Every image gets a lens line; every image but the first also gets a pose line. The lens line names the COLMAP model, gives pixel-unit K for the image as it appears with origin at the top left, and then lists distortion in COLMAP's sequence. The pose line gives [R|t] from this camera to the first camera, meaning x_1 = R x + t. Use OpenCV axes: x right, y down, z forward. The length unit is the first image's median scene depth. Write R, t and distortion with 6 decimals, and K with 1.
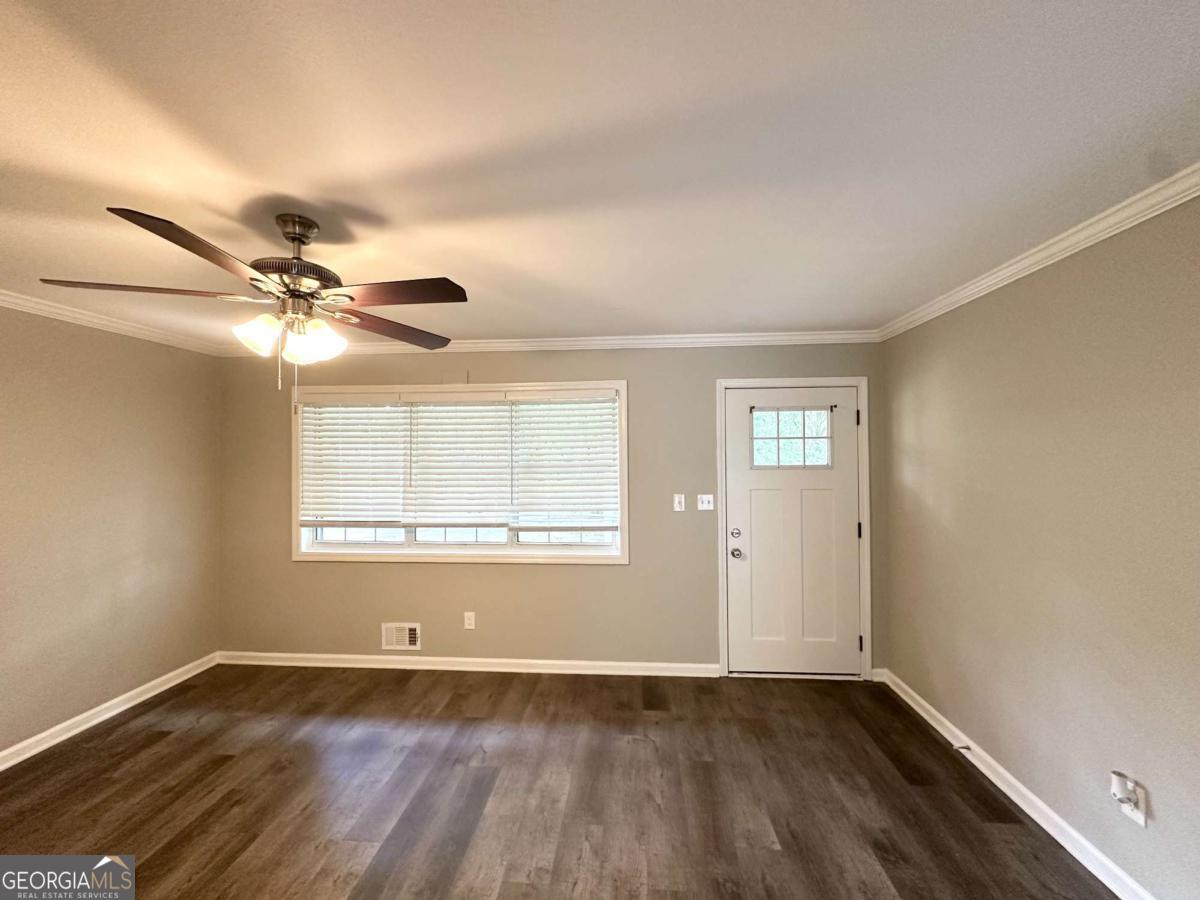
lens RADIAL K [[477.7, 0, 600.0], [0, 477.7, 450.0], [0, 0, 1]] dist [-0.002986, 0.000702]
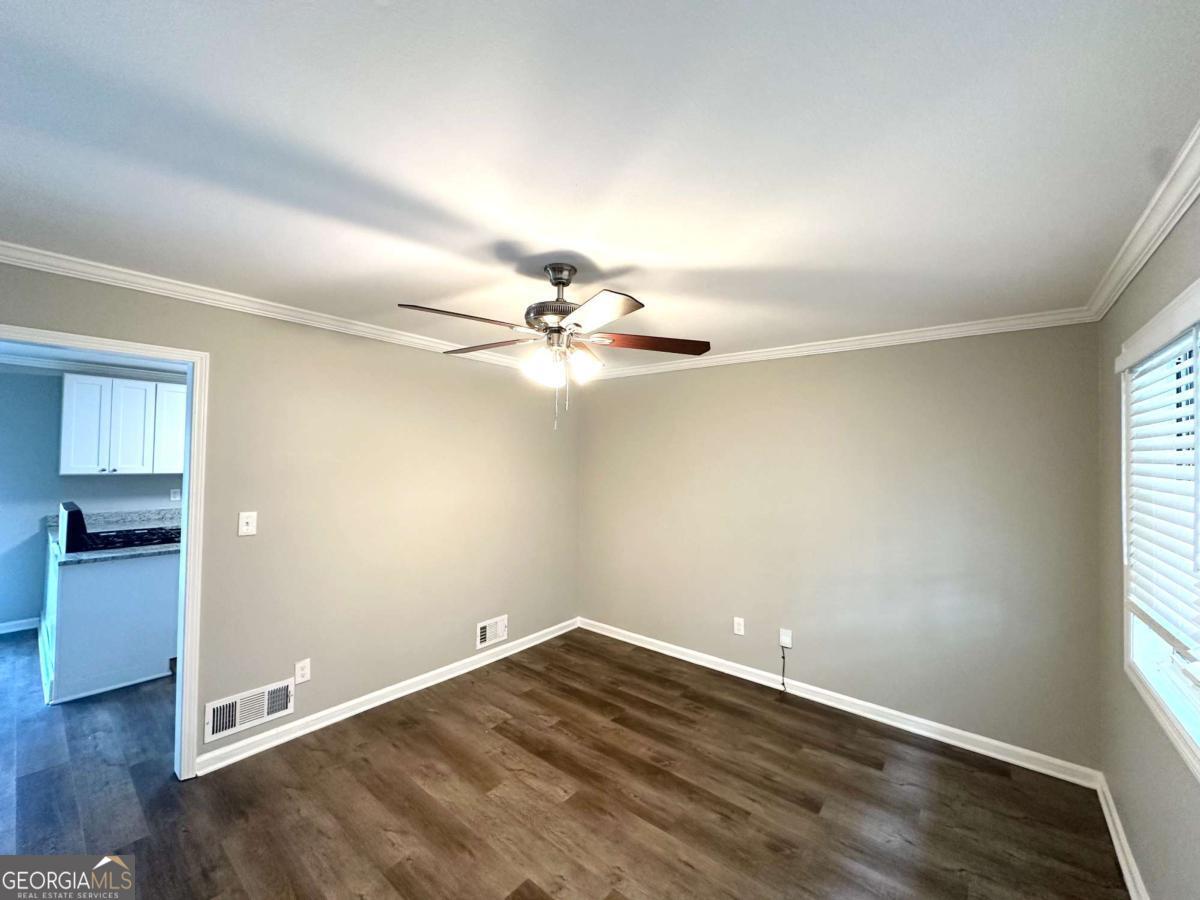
lens RADIAL K [[477.7, 0, 600.0], [0, 477.7, 450.0], [0, 0, 1]] dist [-0.002986, 0.000702]
pose [[-0.570767, -0.018280, -0.820909, 0.198133], [-0.005396, 0.999814, -0.018511, -0.002473], [0.821095, -0.006136, -0.570759, 1.249496]]
